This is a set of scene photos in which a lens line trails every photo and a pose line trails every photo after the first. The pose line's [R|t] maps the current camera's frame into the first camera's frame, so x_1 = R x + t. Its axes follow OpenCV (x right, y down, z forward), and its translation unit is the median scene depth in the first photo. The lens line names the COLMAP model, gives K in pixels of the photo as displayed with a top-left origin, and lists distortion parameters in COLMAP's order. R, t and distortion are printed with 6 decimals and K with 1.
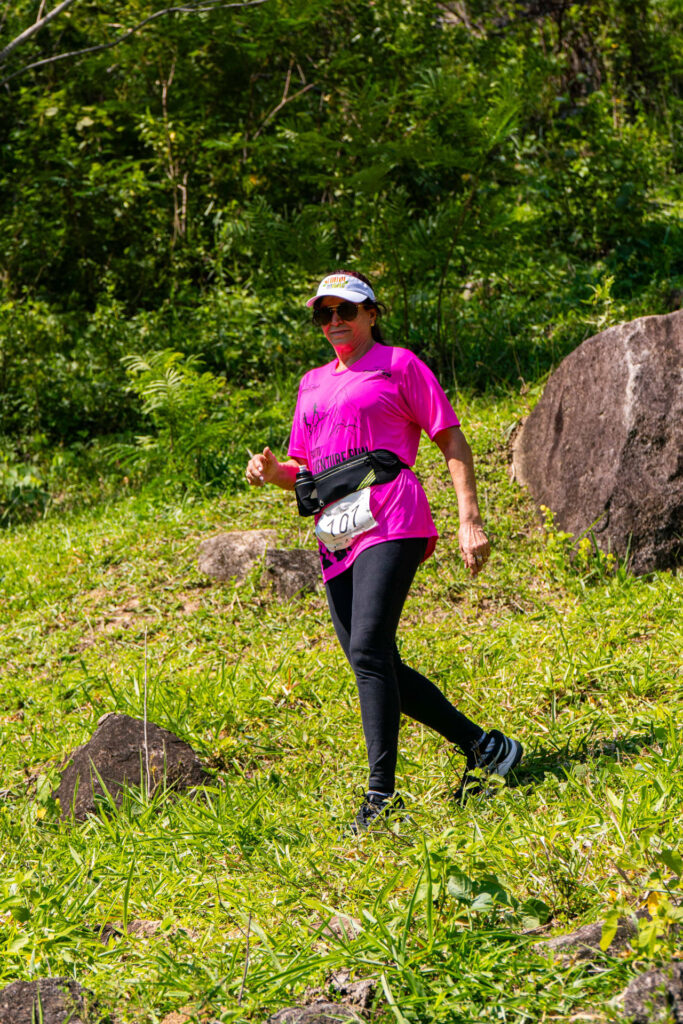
lens RADIAL K [[3353.8, 0, 341.5], [0, 3353.8, 512.0], [0, 0, 1]] dist [0.116968, 0.763920]
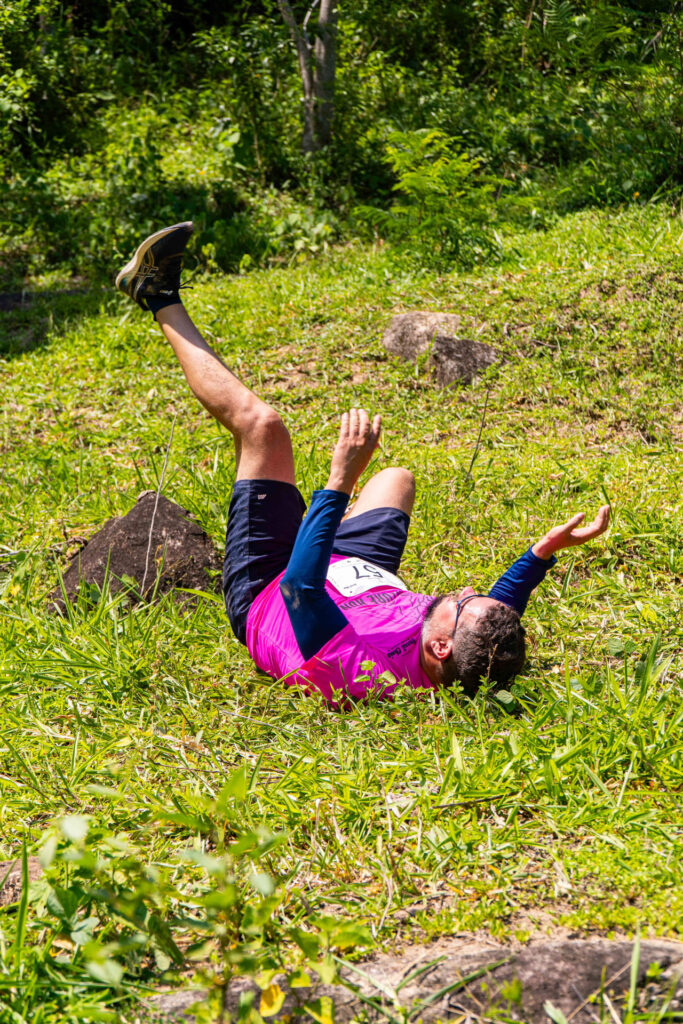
lens RADIAL K [[2371.0, 0, 342.8], [0, 2371.0, 540.7], [0, 0, 1]] dist [0.072605, 0.857868]
pose [[0.965556, 0.173038, -0.194316, 0.102392], [-0.145558, 0.978241, 0.147840, -0.030641], [0.215670, -0.114464, 0.969734, 0.279926]]
